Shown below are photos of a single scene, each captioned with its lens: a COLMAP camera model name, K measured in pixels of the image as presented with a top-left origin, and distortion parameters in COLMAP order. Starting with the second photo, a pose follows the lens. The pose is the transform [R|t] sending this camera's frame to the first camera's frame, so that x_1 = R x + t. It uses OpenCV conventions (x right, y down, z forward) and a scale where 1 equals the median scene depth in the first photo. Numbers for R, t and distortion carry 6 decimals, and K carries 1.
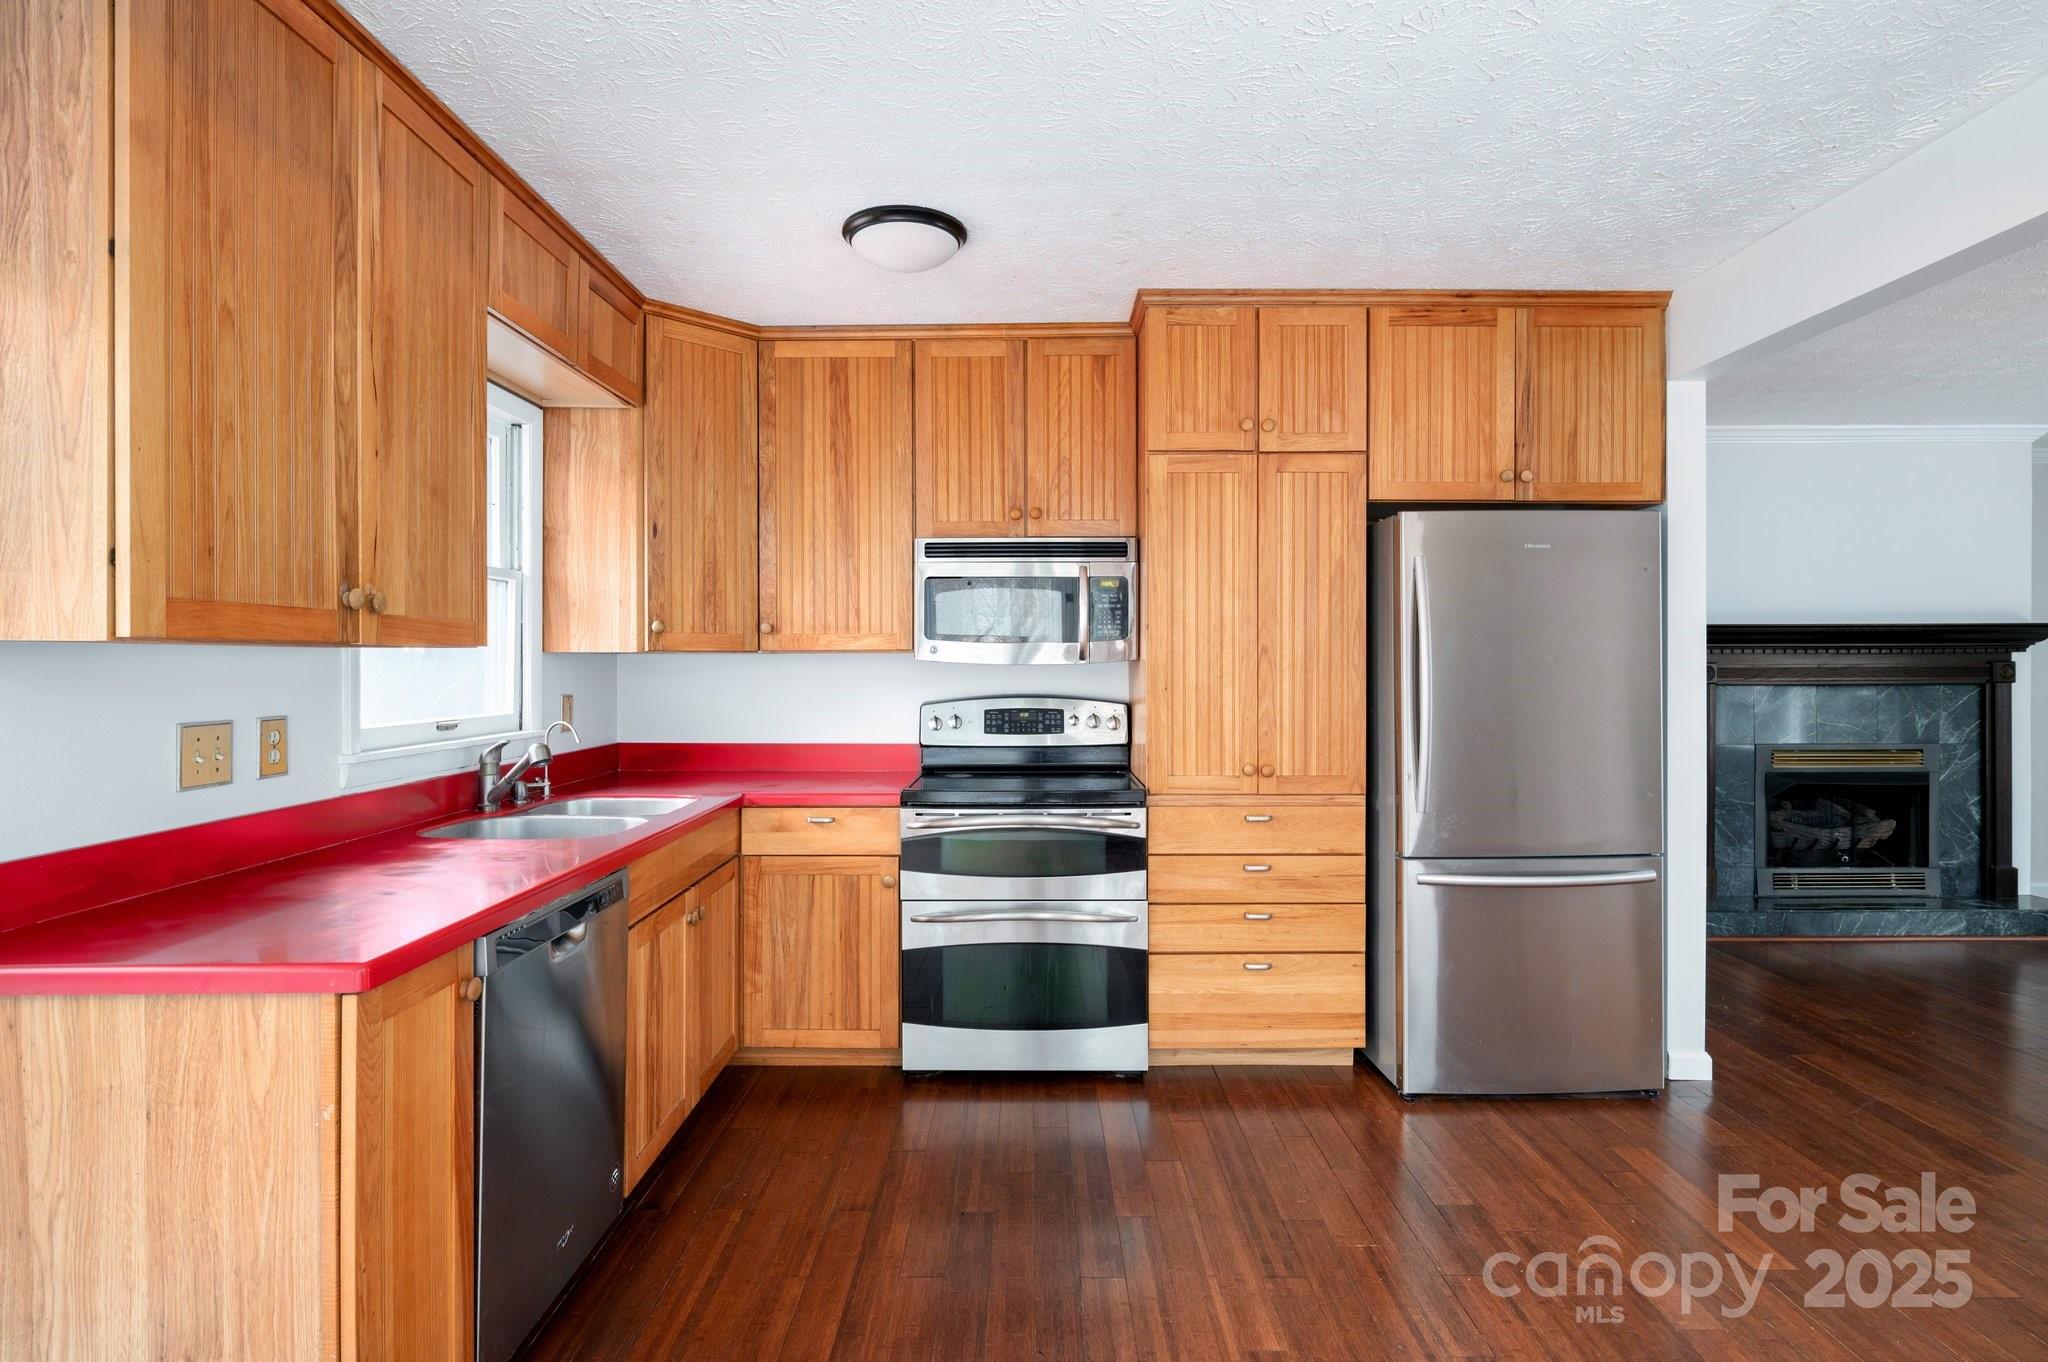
lens RADIAL K [[1024.5, 0, 1022.6], [0, 1024.5, 668.5], [0, 0, 1]] dist [0.000181, 0.000506]
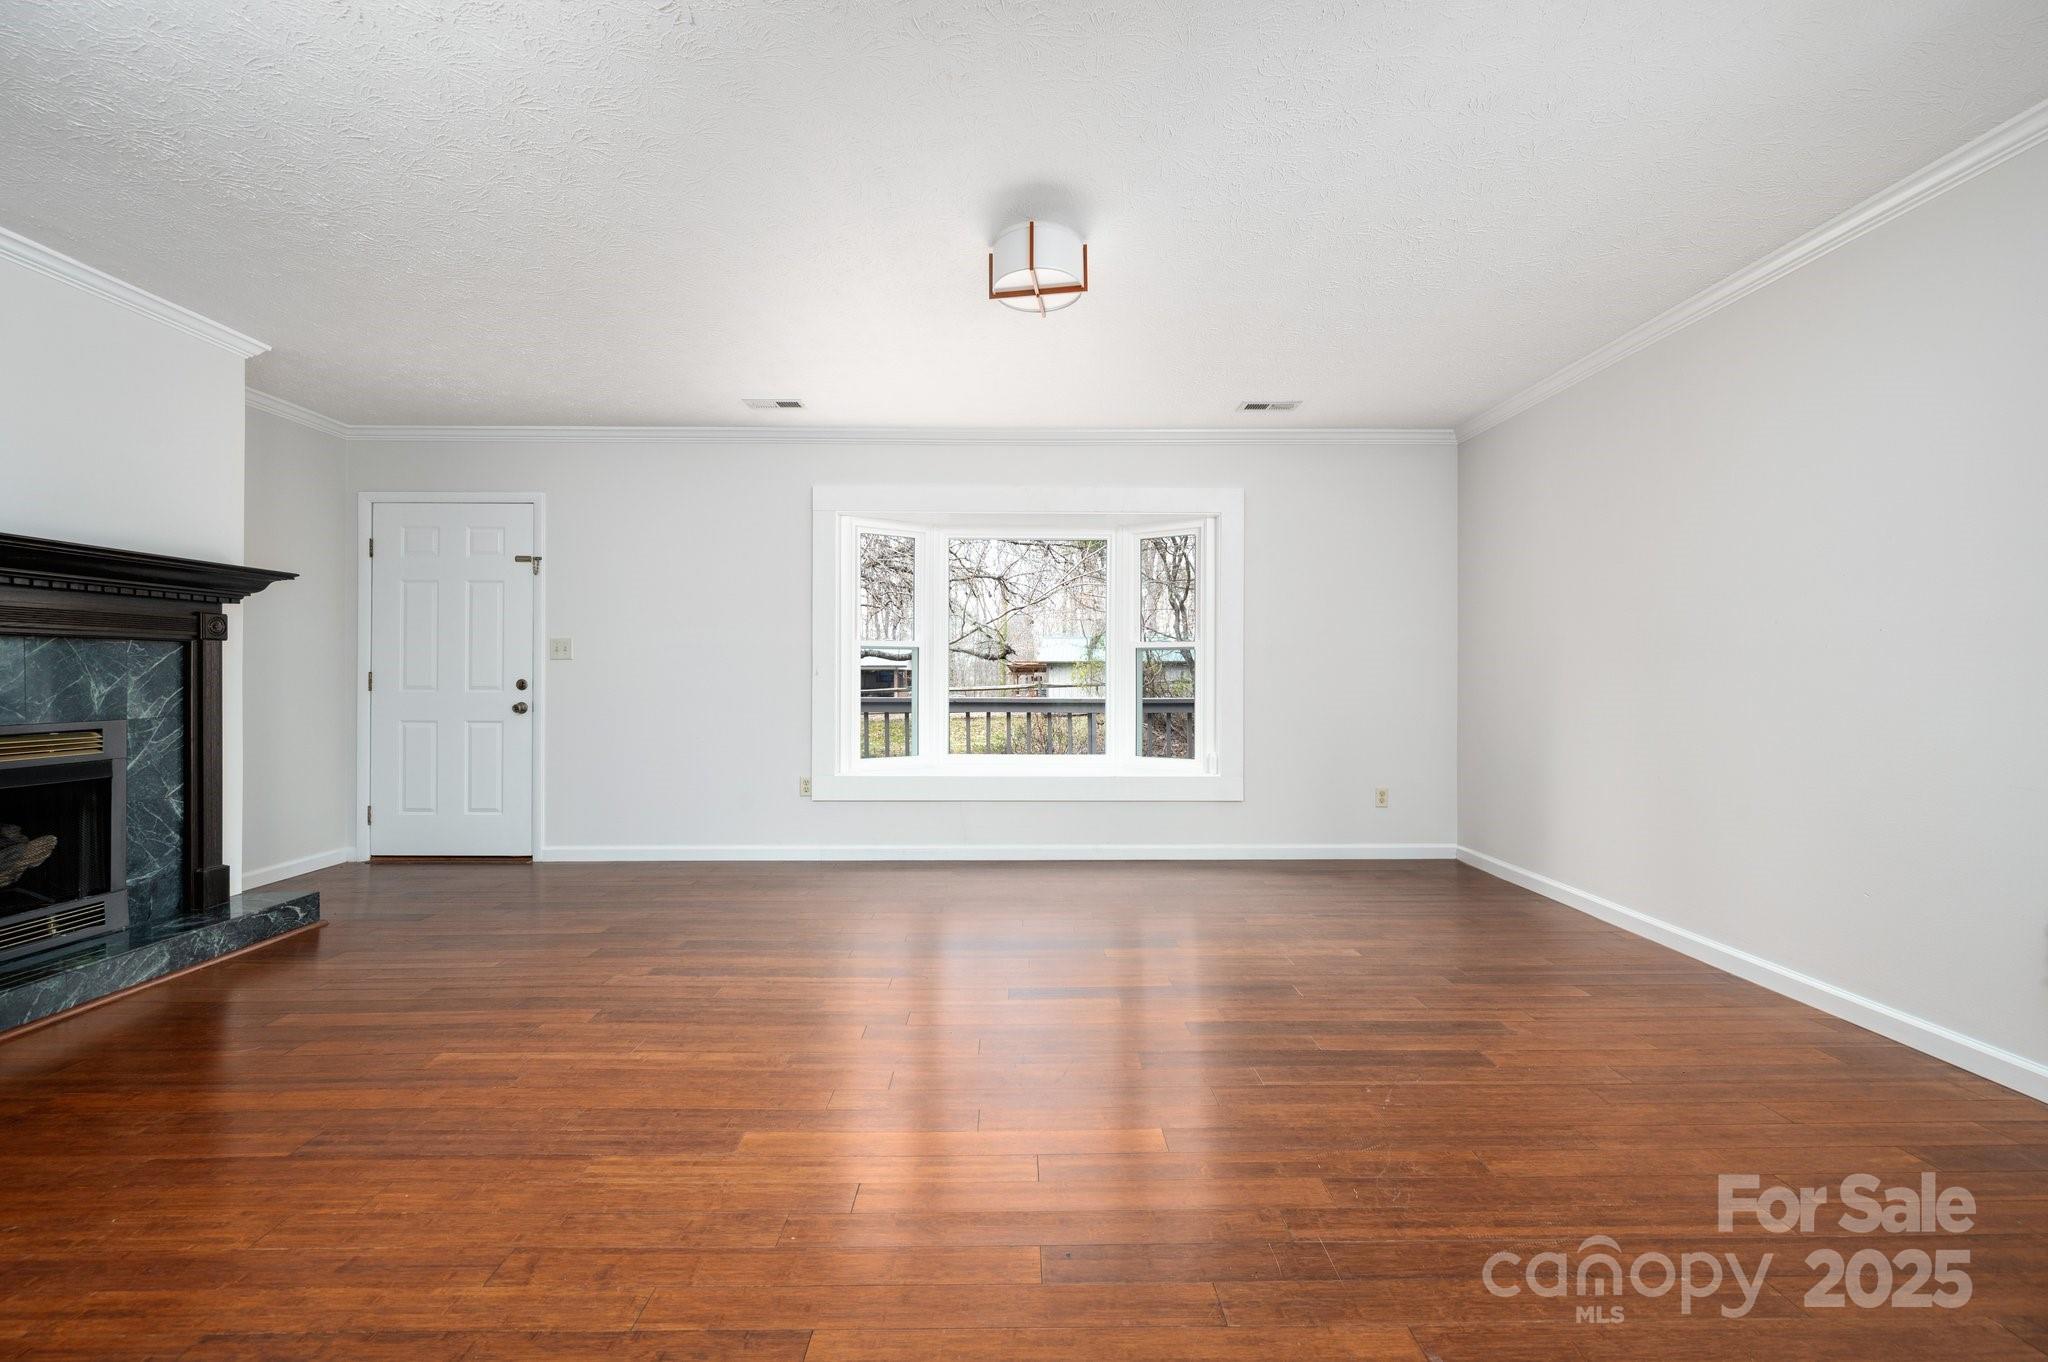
lens RADIAL K [[822.8, 0, 1027.4], [0, 822.8, 674.9], [0, 0, 1]] dist [0.000821, 0.000316]
pose [[-0.013962, 0.002888, 0.999898, 0.458993], [0.001521, 0.999995, -0.002867, 0.068399], [-0.999901, 0.001481, -0.013966, 0.564484]]
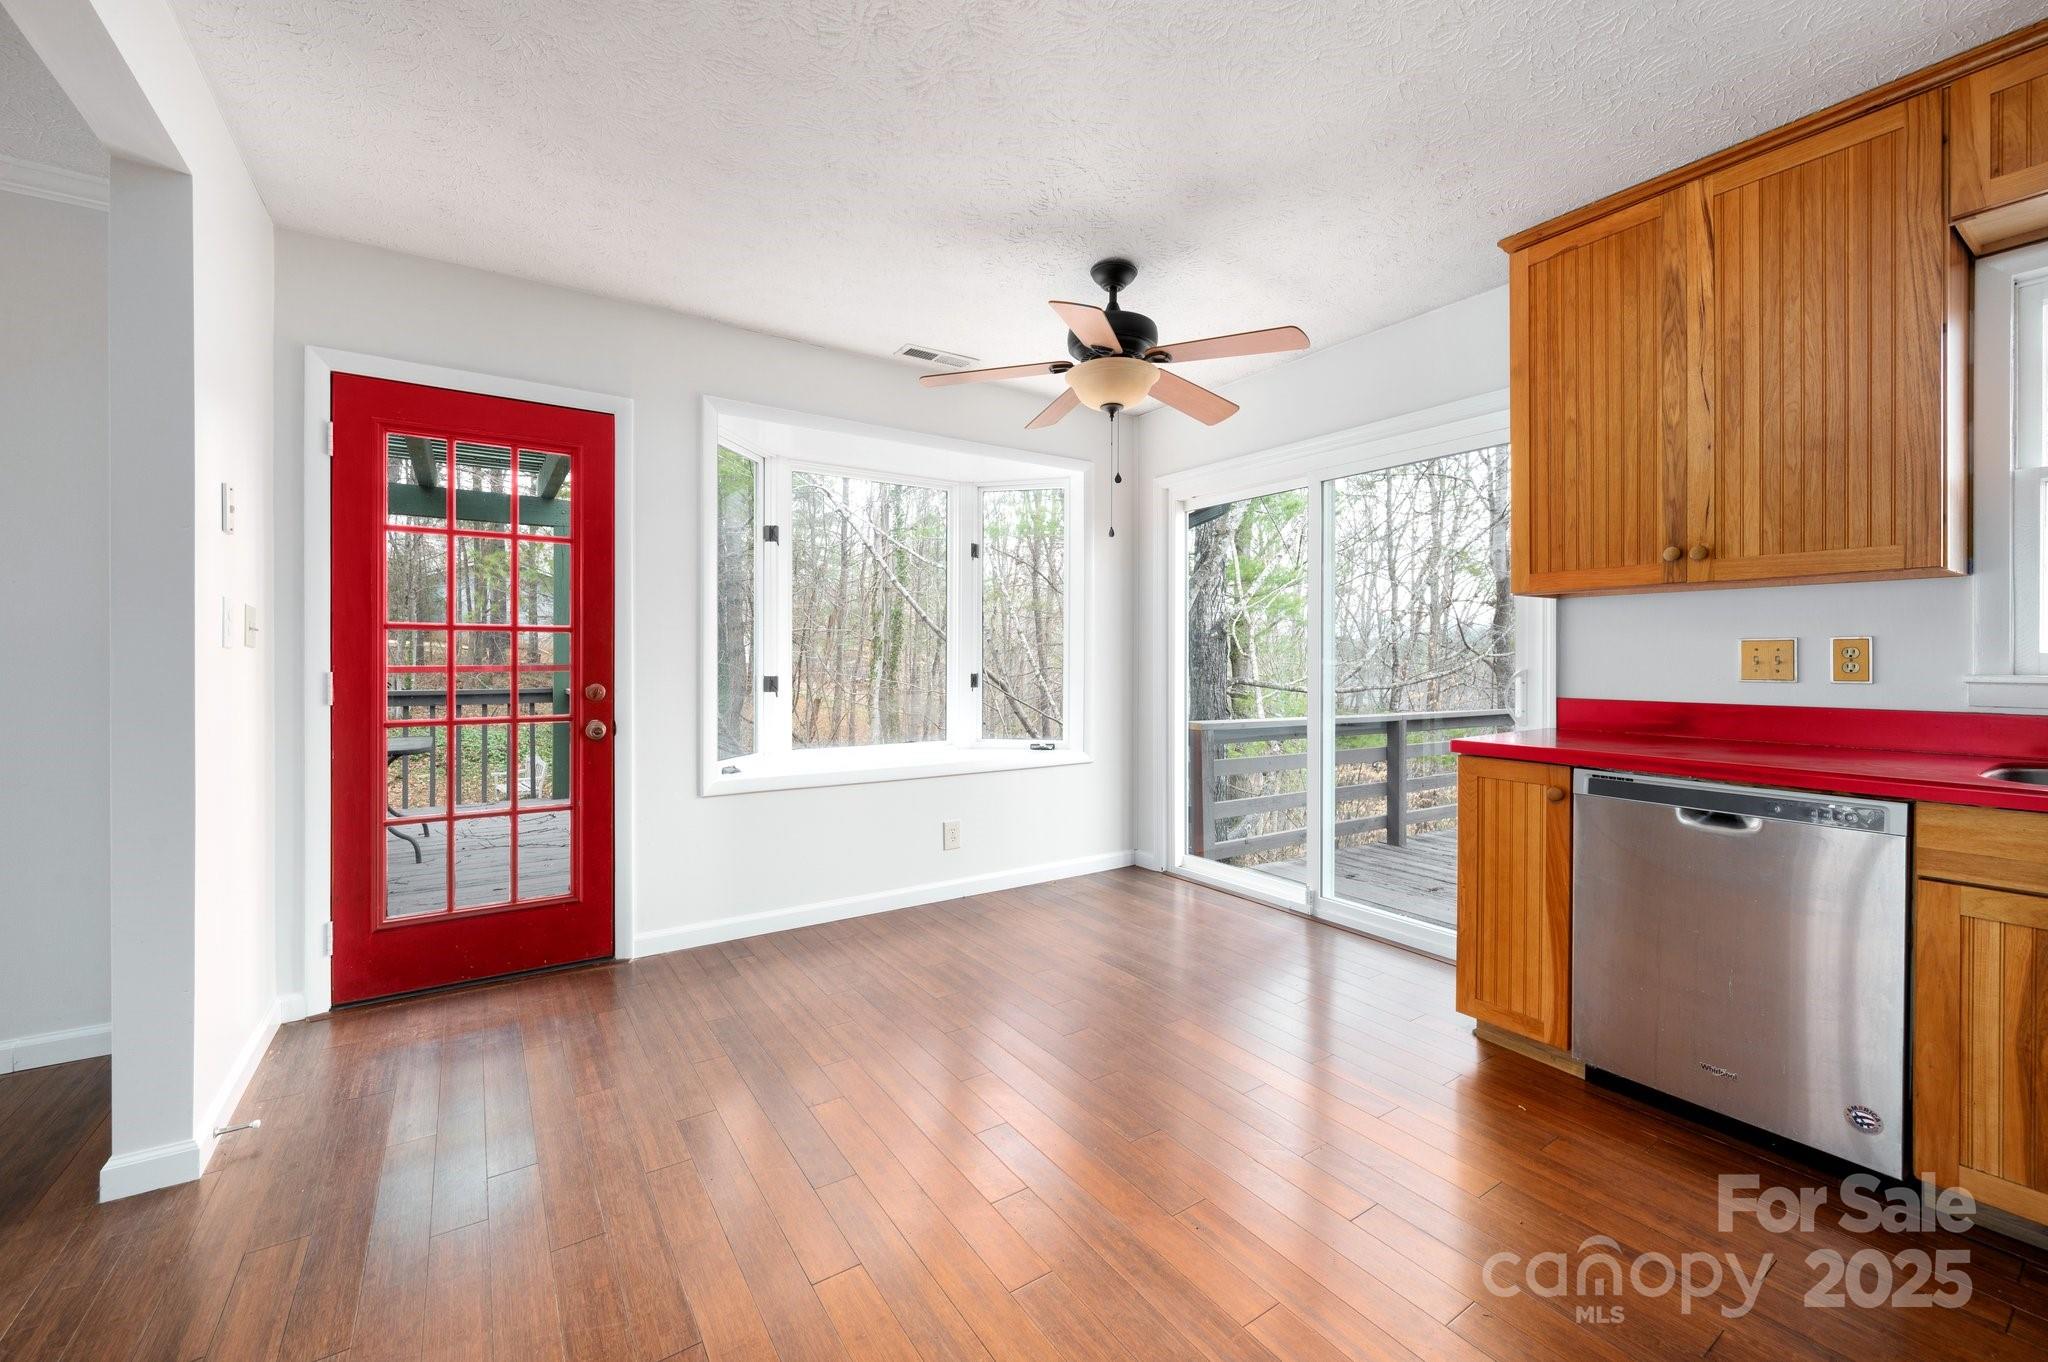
lens RADIAL K [[841.7, 0, 1024.6], [0, 841.7, 659.2], [0, 0, 1]] dist [-0.001018, -0.000419]
pose [[-0.834482, 0.000317, -0.551035, 0.468701], [-0.003283, 0.999979, 0.005547, 0.047075], [0.551025, 0.006438, -0.834464, 0.846599]]
